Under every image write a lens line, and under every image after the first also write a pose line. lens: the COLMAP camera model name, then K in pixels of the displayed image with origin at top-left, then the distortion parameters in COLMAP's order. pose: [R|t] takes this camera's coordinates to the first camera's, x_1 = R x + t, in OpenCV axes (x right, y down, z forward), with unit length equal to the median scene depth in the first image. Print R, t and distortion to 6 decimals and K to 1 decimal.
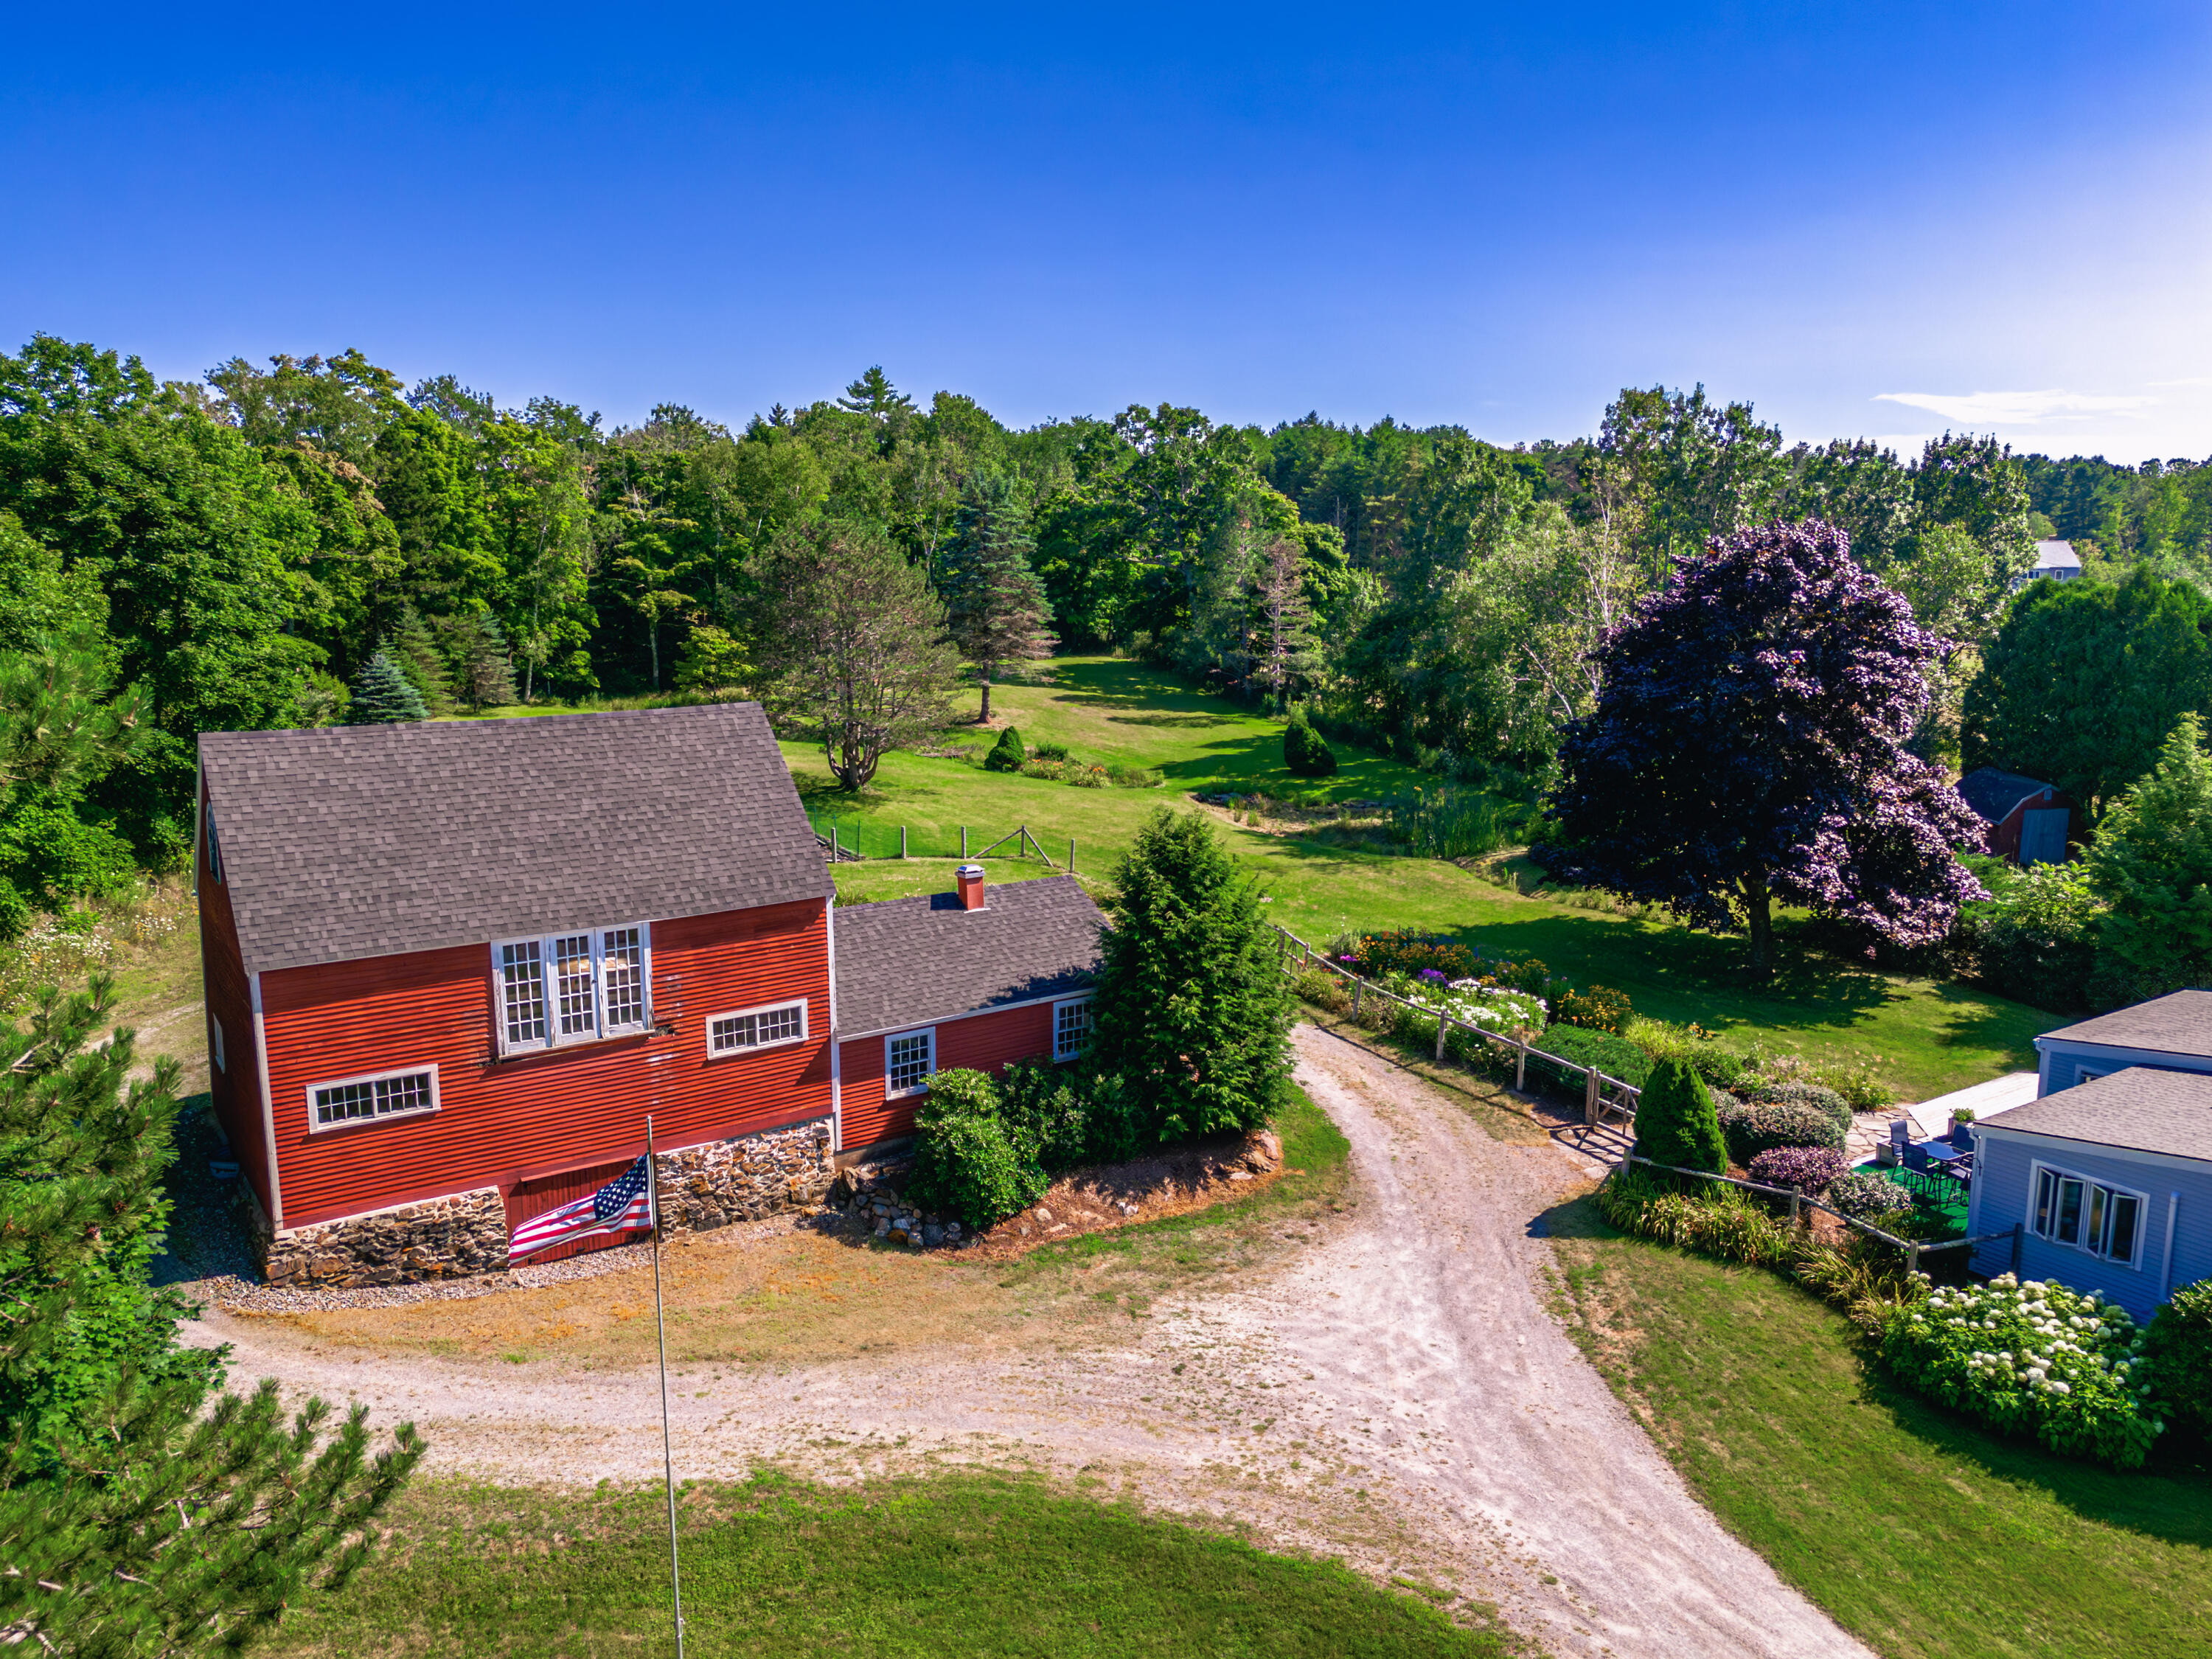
lens RADIAL K [[1636.3, 0, 1108.7], [0, 1636.3, 813.8], [0, 0, 1]] dist [0.052395, -0.070472]
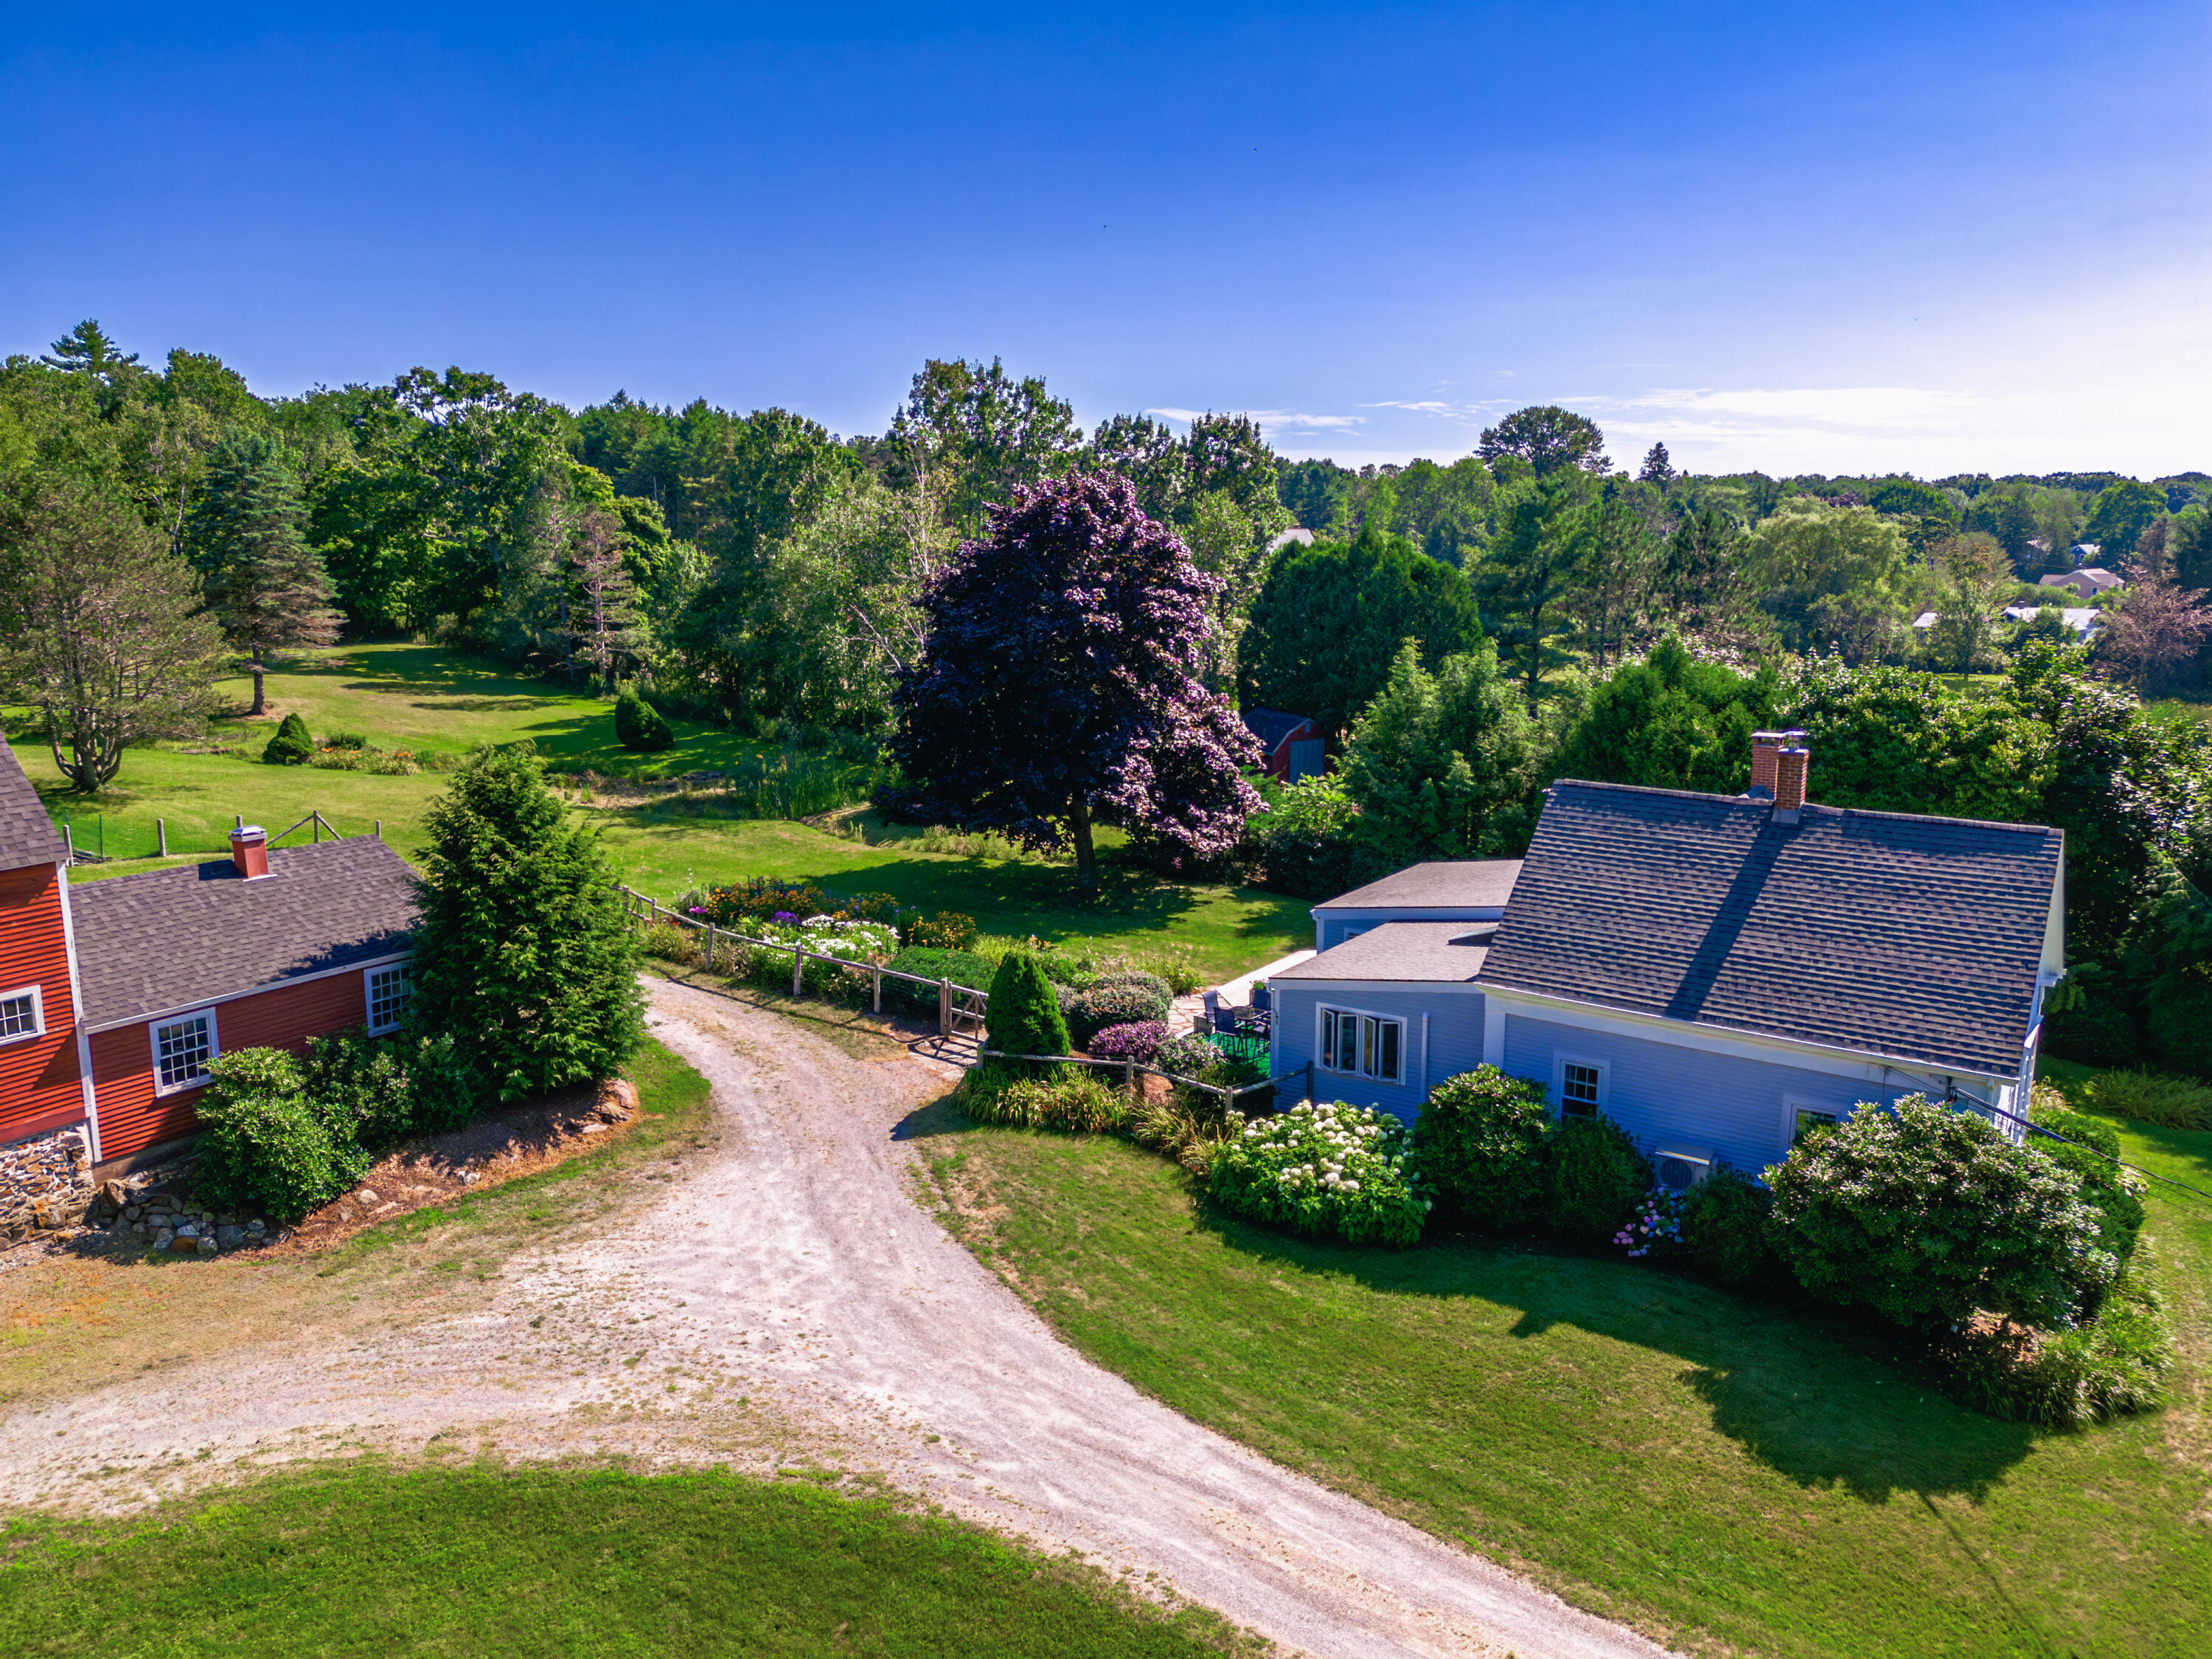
lens RADIAL K [[1636.3, 0, 1109.7], [0, 1636.3, 819.2], [0, 0, 1]] dist [0.052395, -0.070472]
pose [[0.920853, -0.066860, 0.384134, 0.001175], [0.067198, 0.997661, 0.012557, 0.050159], [-0.384075, 0.014250, 0.923192, 0.007397]]
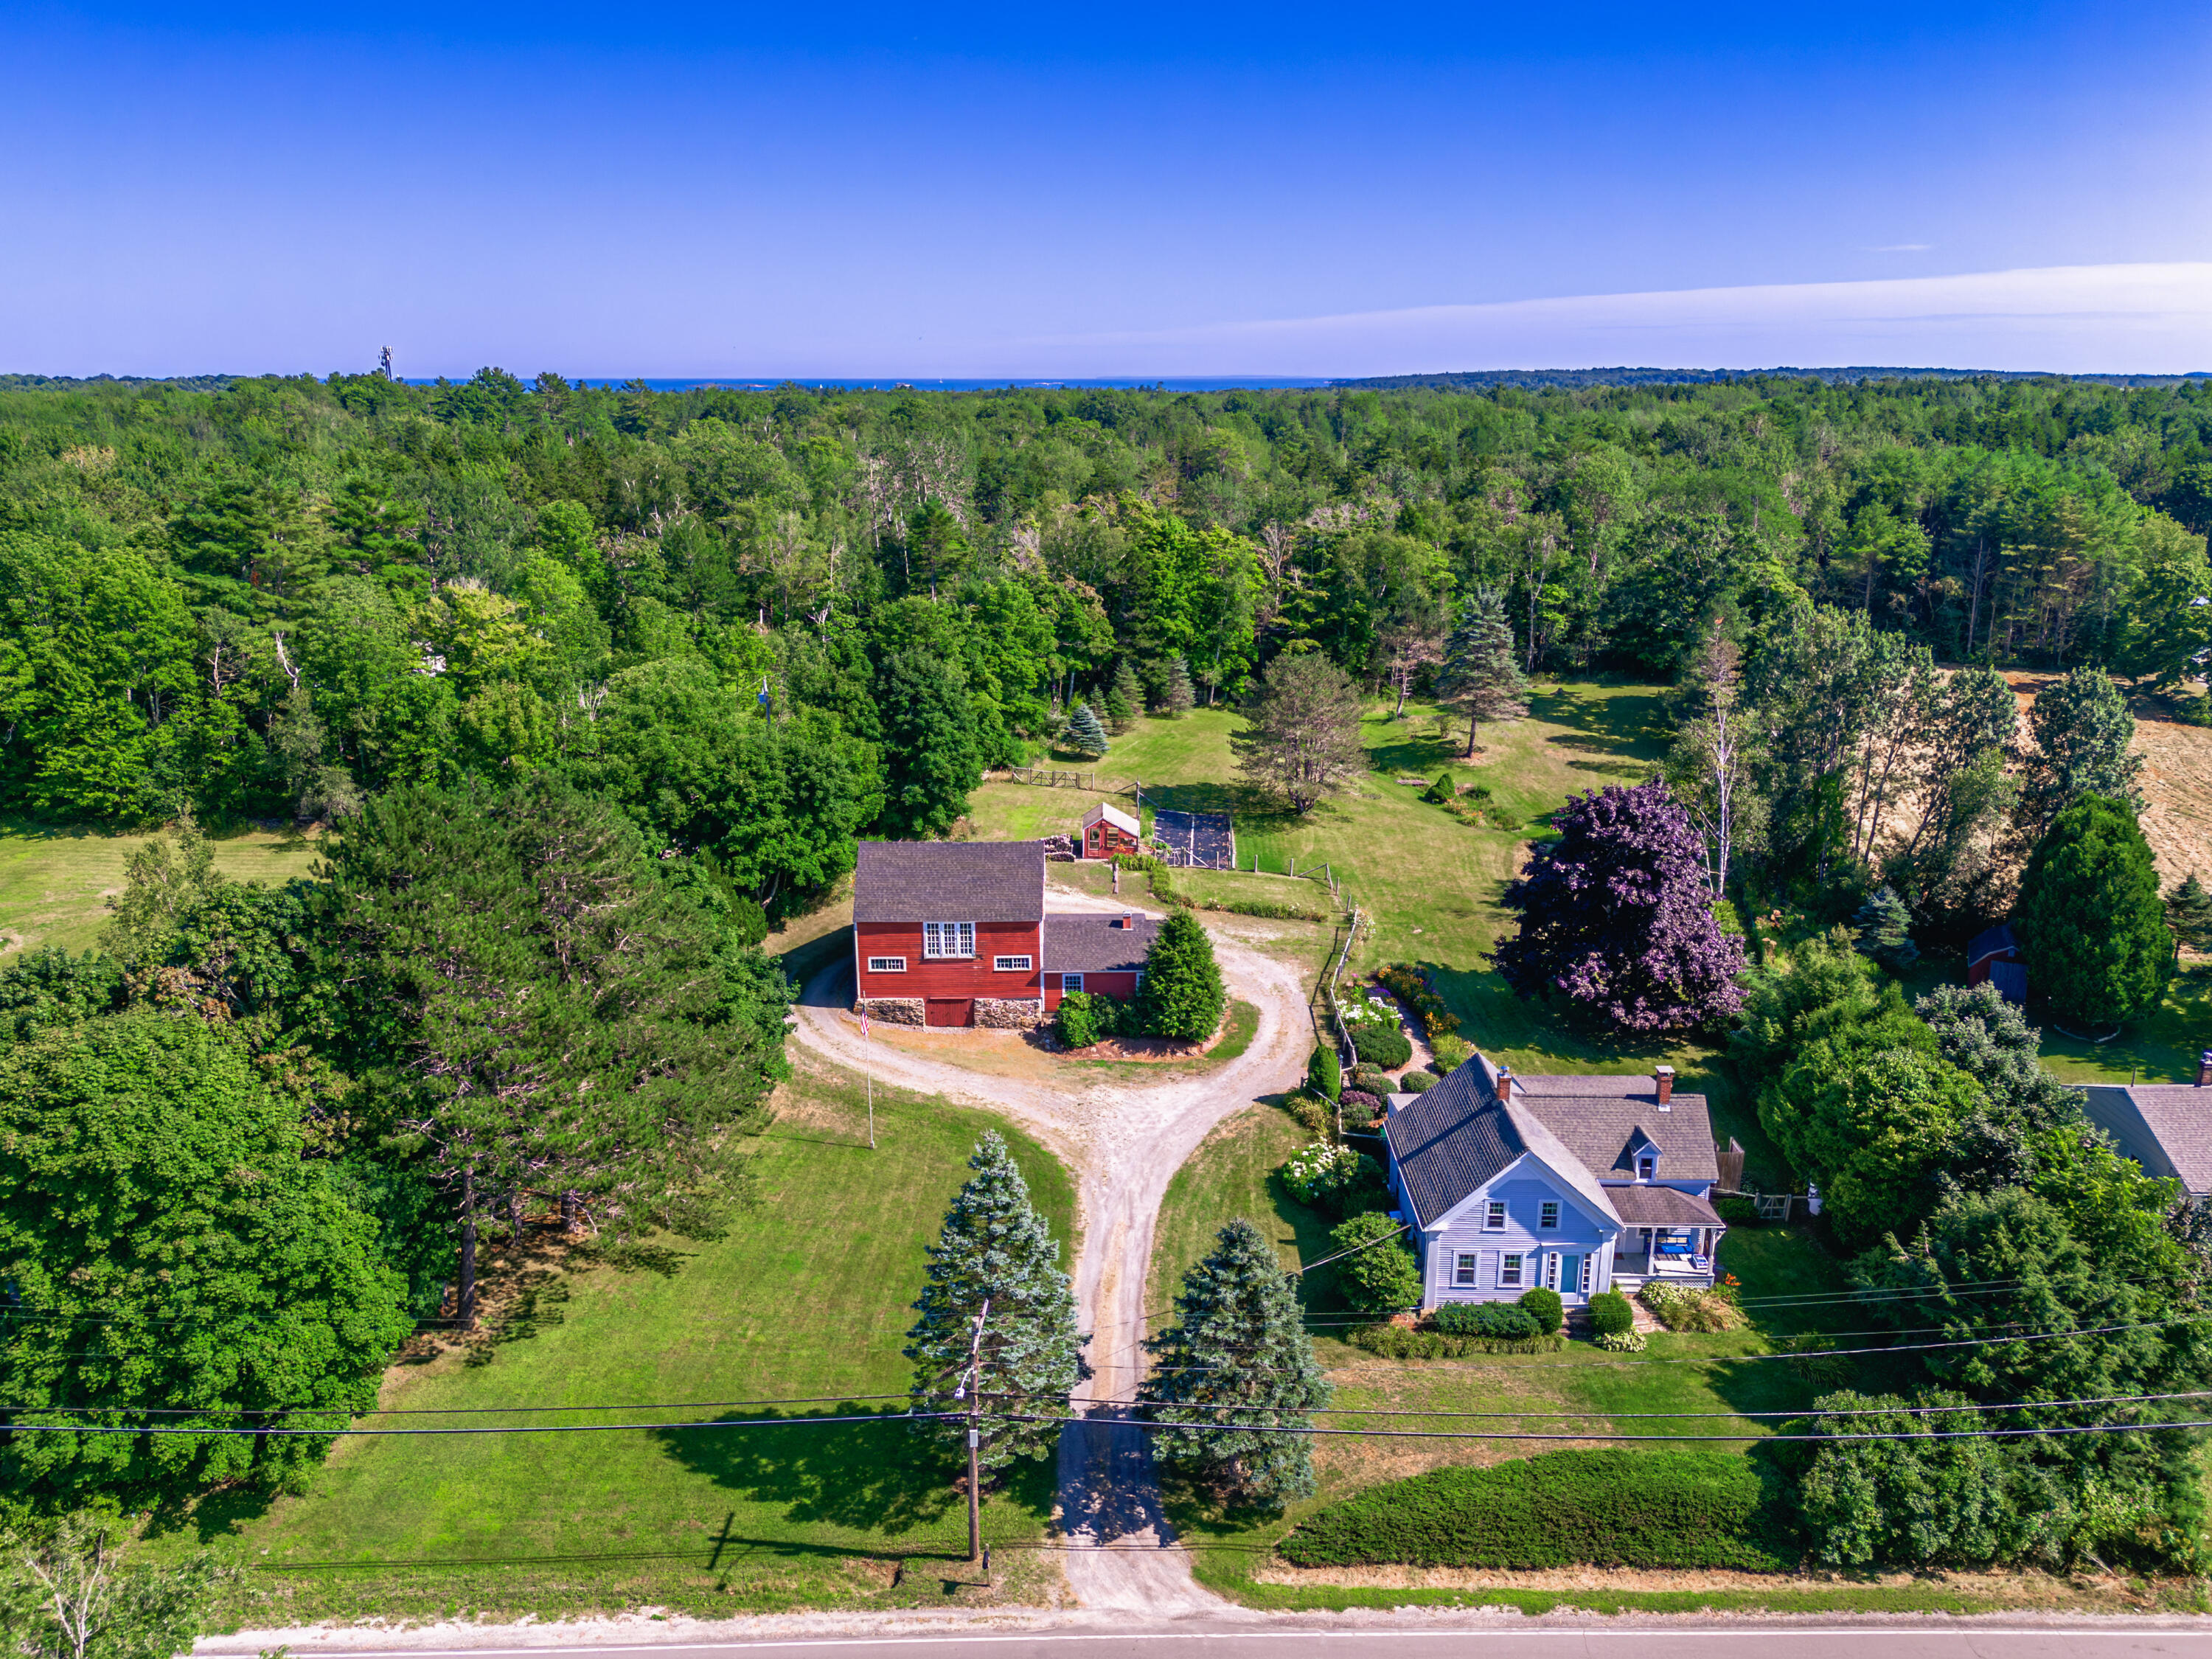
lens RADIAL K [[1636.3, 0, 1108.6], [0, 1636.3, 824.1], [0, 0, 1]] dist [0.052395, -0.070472]
pose [[0.831227, 0.147947, -0.535886, 1.272494], [-0.092851, 0.987345, 0.128561, -0.440098], [0.548124, -0.057106, 0.834445, -1.135254]]
